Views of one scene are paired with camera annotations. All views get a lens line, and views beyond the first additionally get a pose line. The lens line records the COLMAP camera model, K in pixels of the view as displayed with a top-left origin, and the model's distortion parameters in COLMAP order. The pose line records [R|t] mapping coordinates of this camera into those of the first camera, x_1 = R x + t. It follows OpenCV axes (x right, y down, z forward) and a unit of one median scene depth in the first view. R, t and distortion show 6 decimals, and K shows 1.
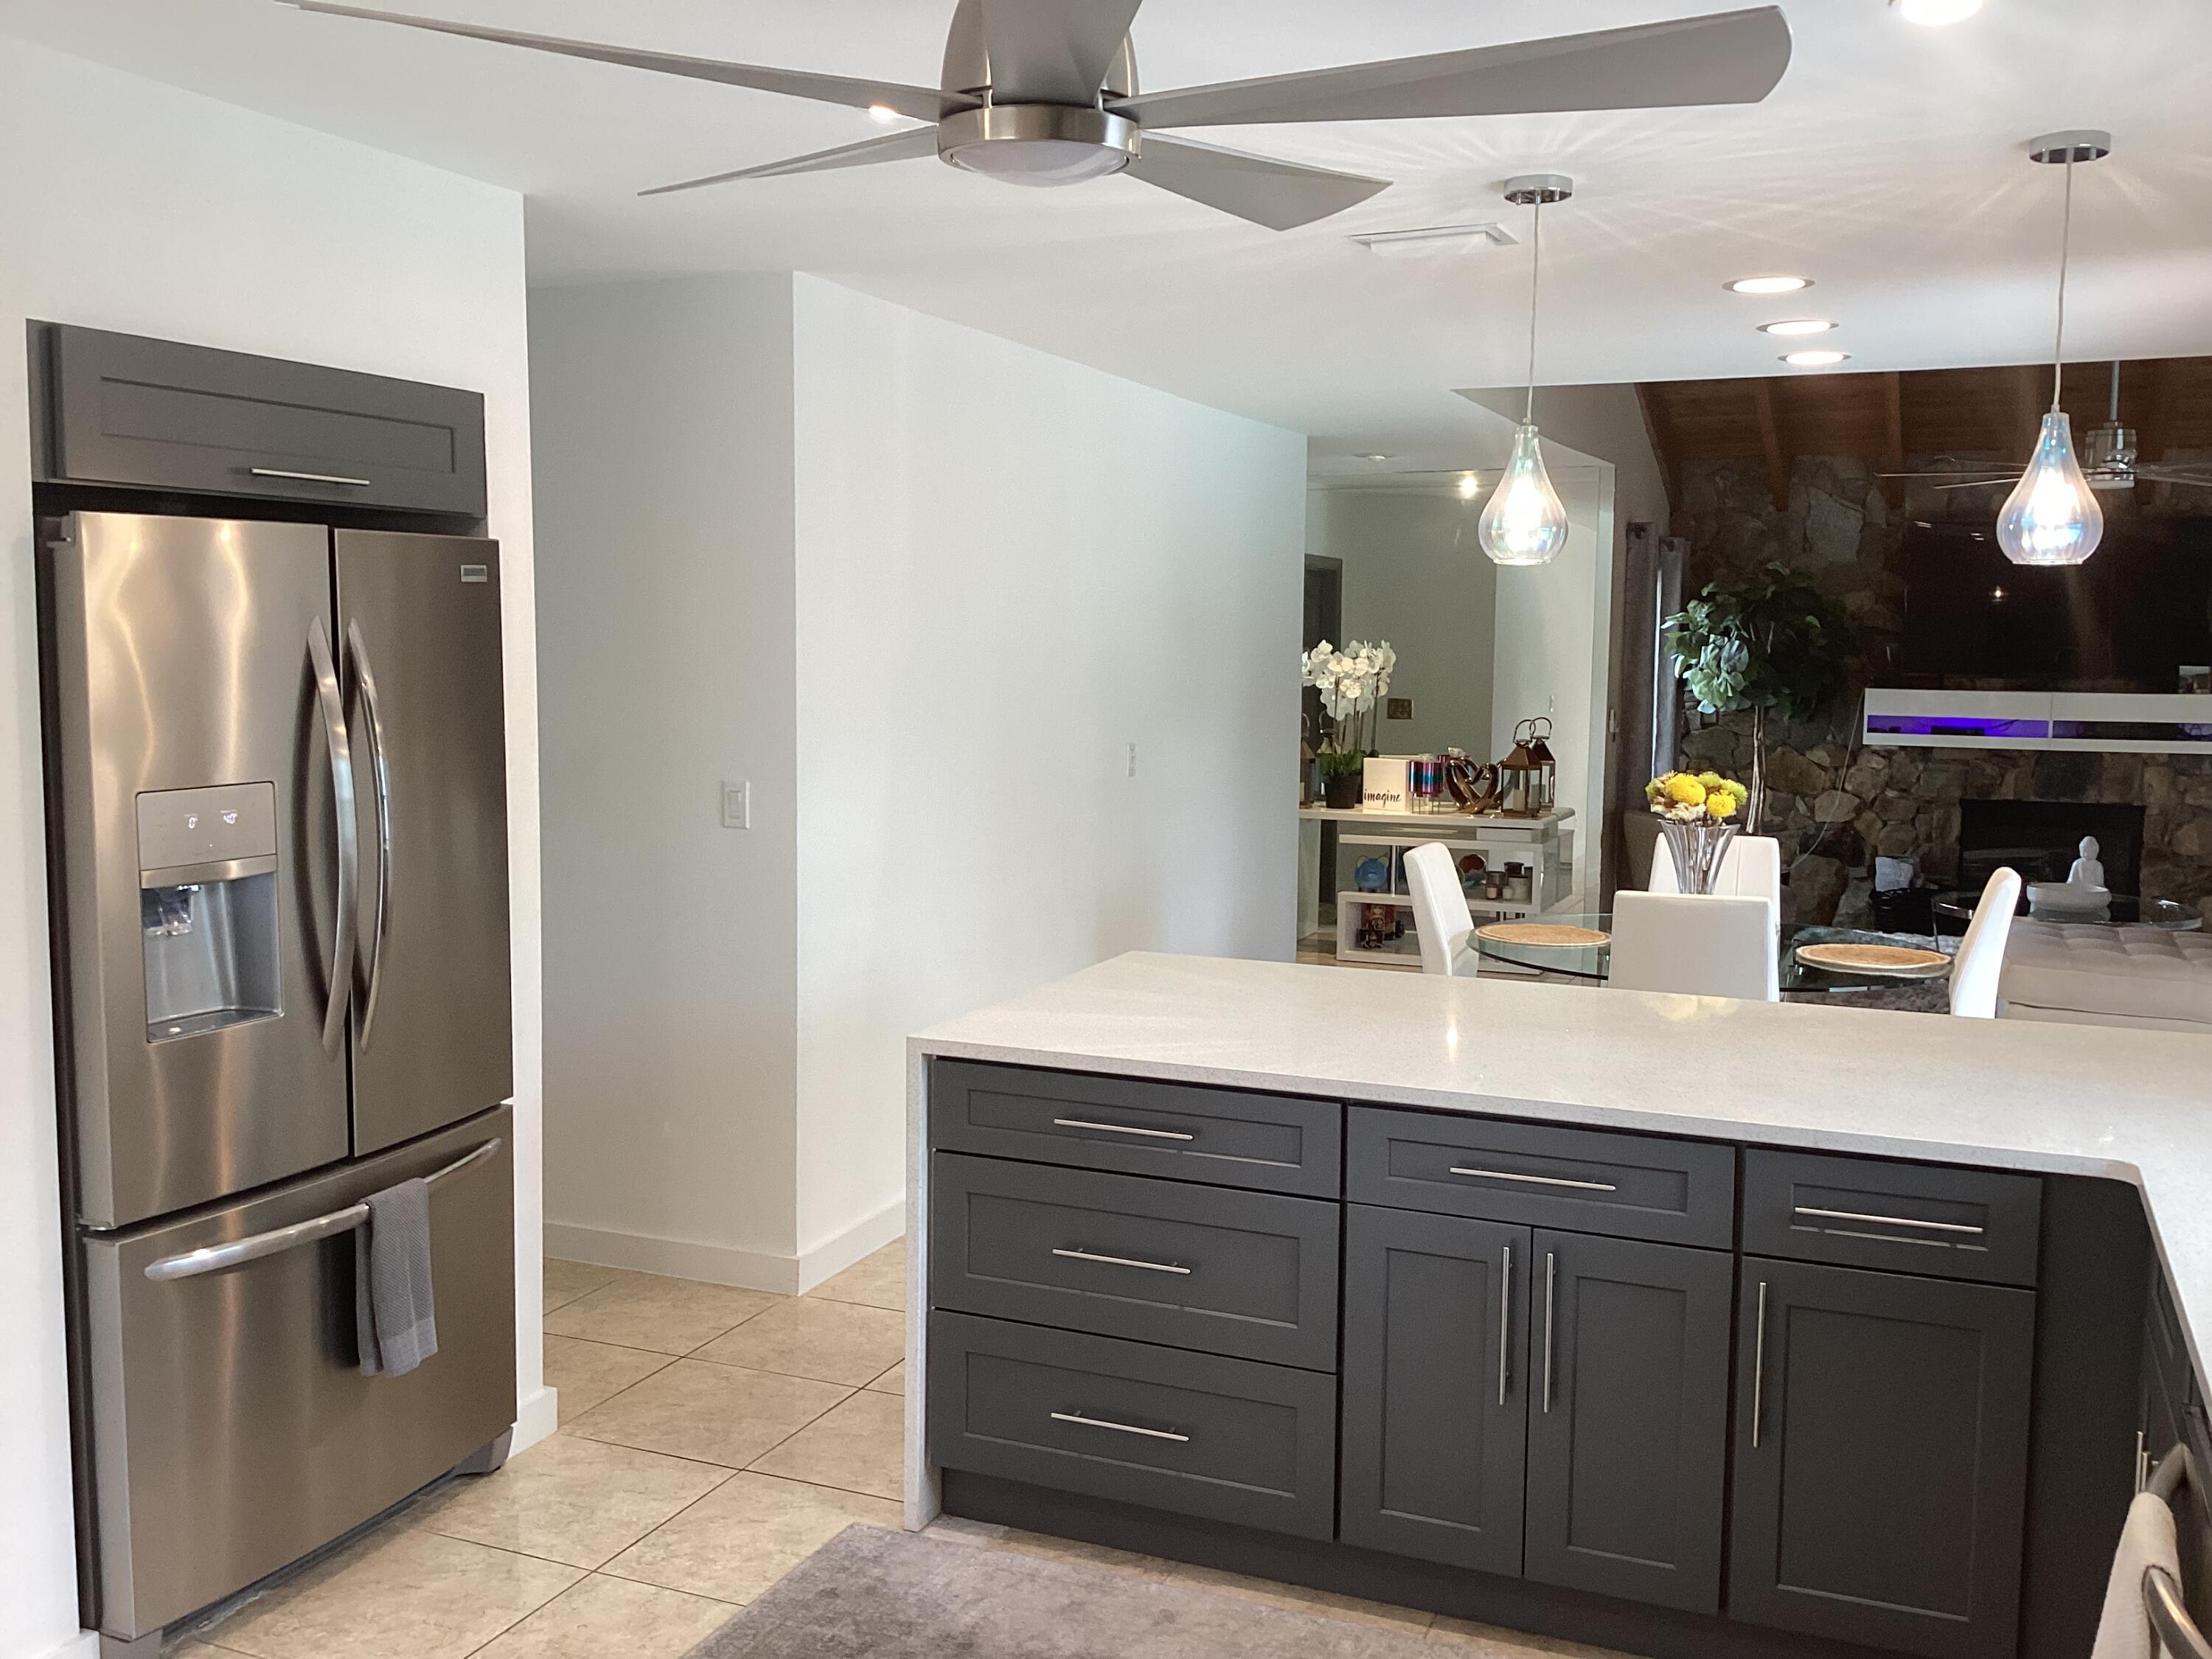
lens RADIAL K [[2010.1, 0, 1106.0], [0, 2010.1, 829.5], [0, 0, 1]] dist [0.123654, -0.252386]
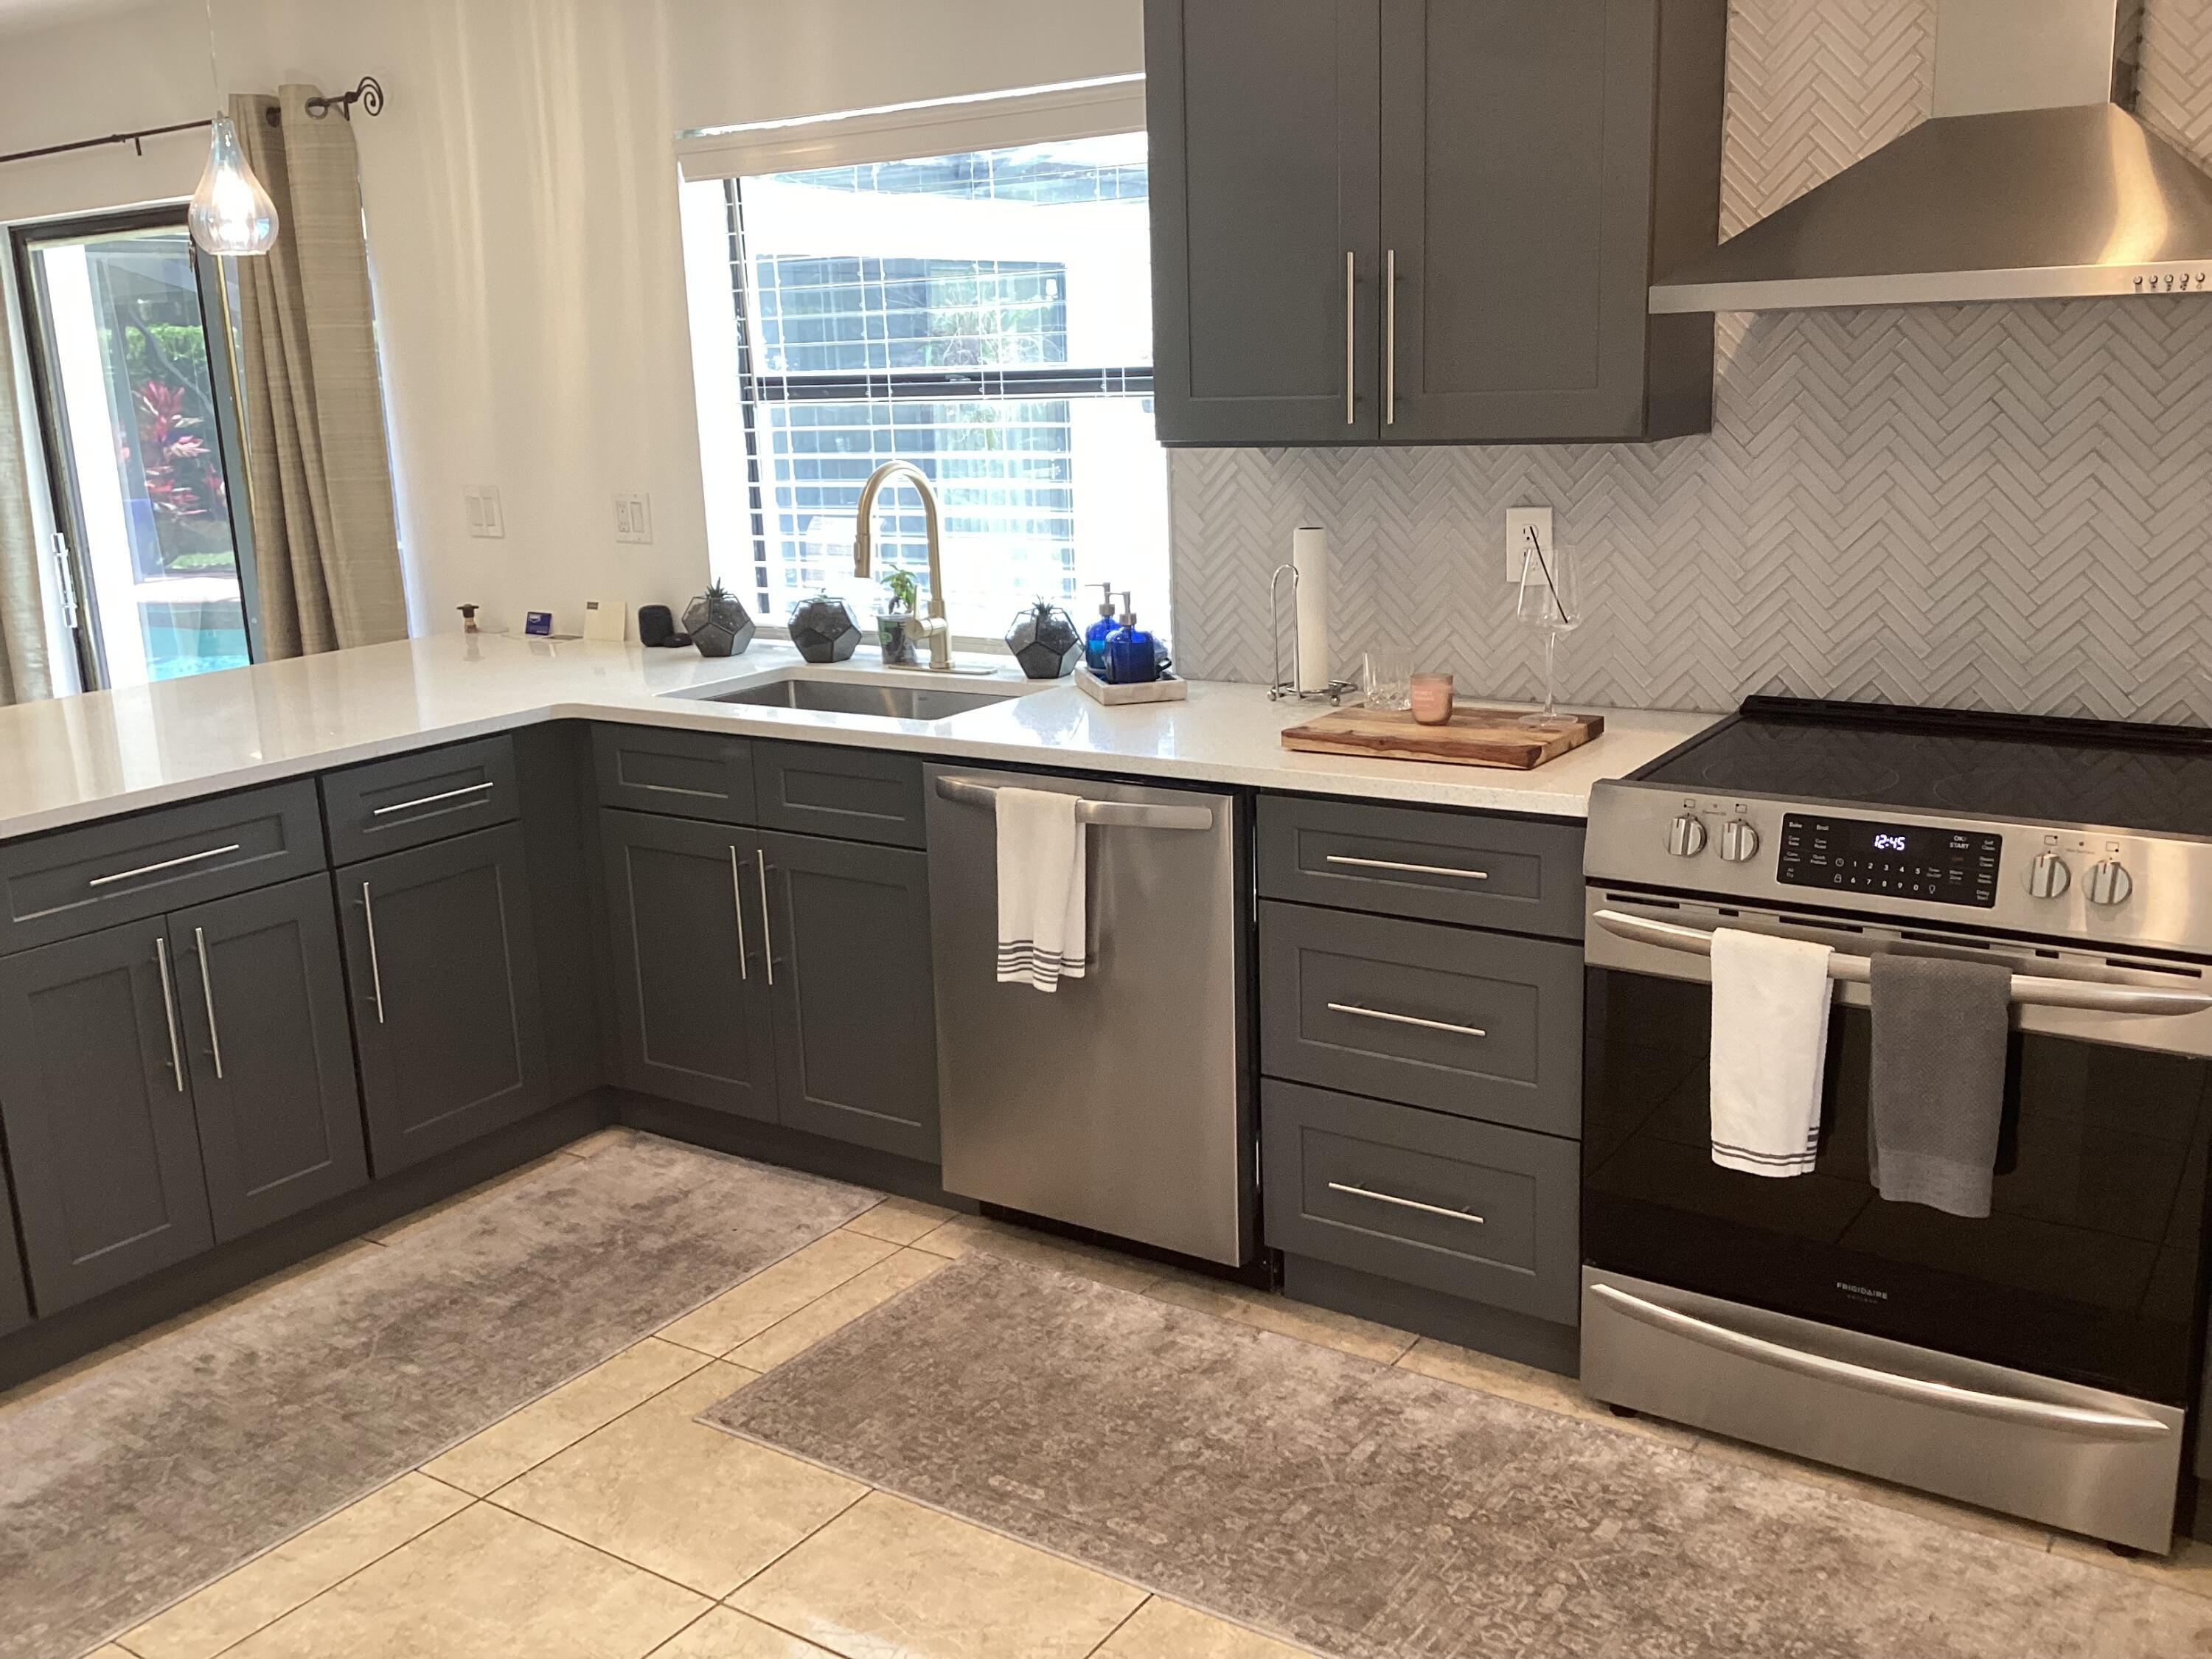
lens RADIAL K [[1977.6, 0, 1106.0], [0, 1977.6, 829.5], [0, 0, 1]] dist [0.122372, -0.218923]
pose [[0.195083, -0.247193, 0.949125, -0.187110], [0.138513, 0.964963, 0.222848, -0.000514], [-0.970957, 0.087992, 0.222487, 0.094333]]
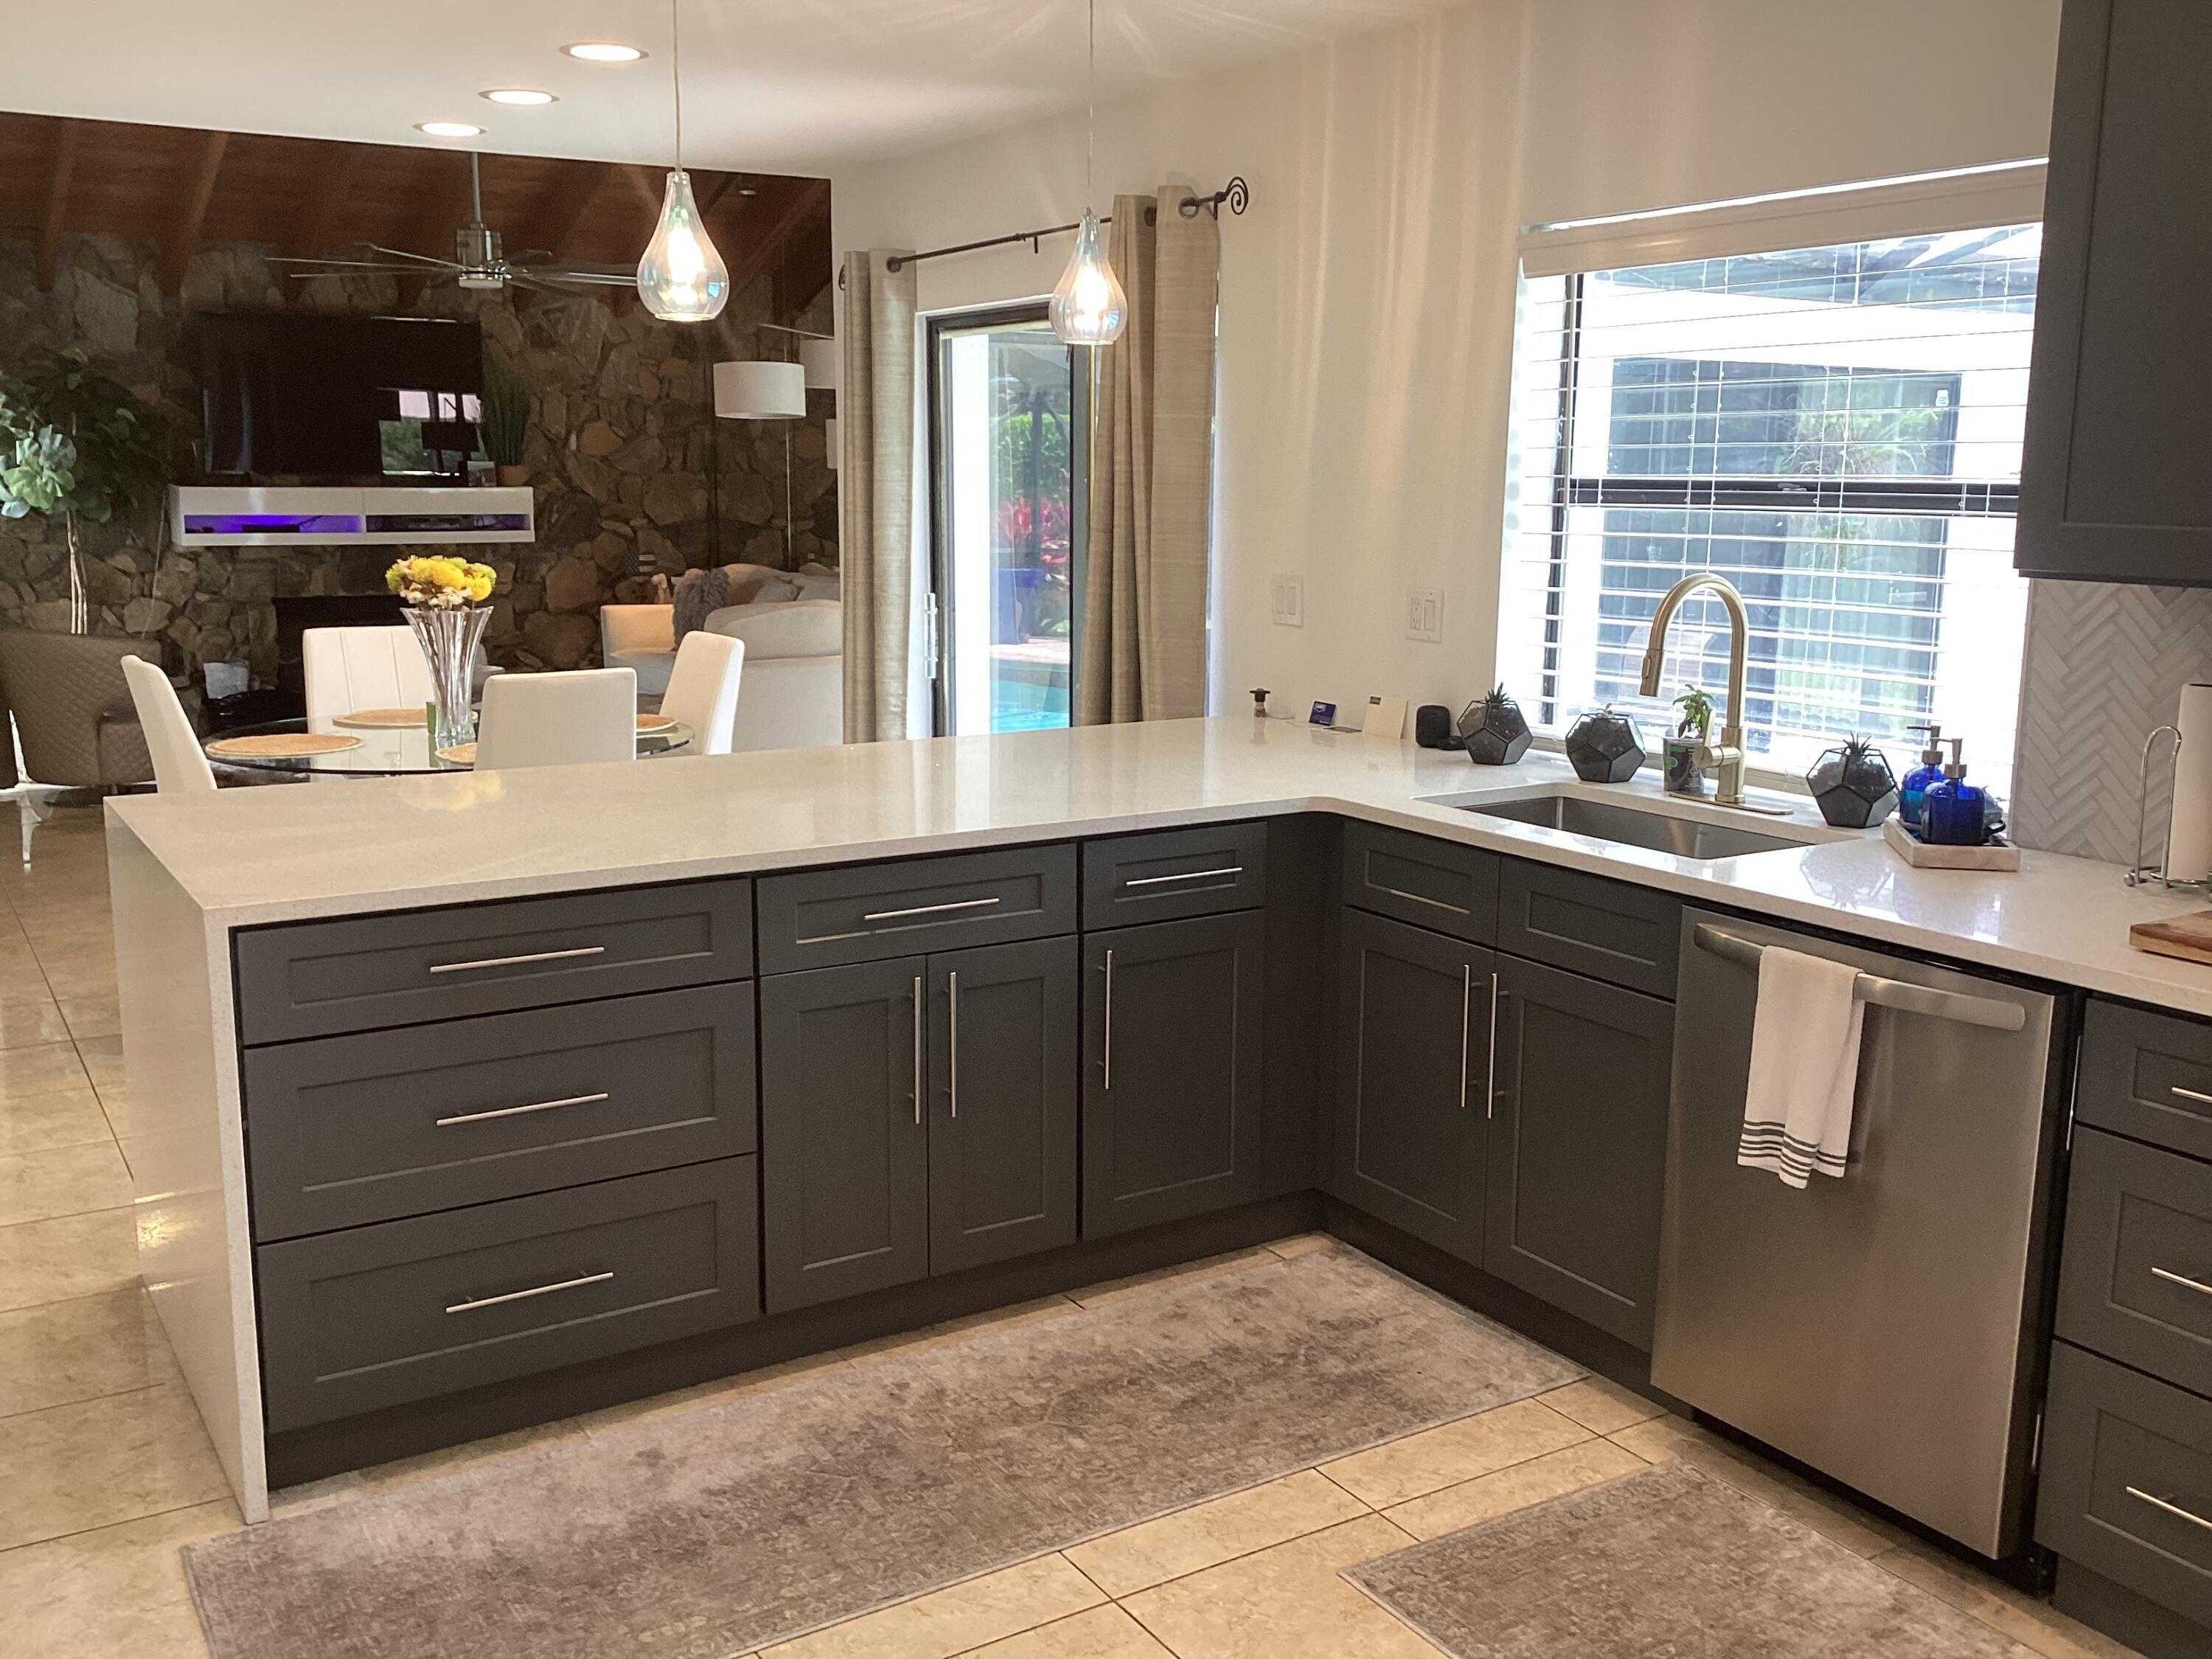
lens RADIAL K [[2010.1, 0, 1106.0], [0, 2010.1, 829.5], [0, 0, 1]] dist [0.123654, -0.252386]
pose [[0.569488, -0.151576, 0.807904, -0.171573], [0.079845, 0.988404, 0.129158, 0.000582], [-0.818113, -0.009047, 0.574987, 0.092661]]
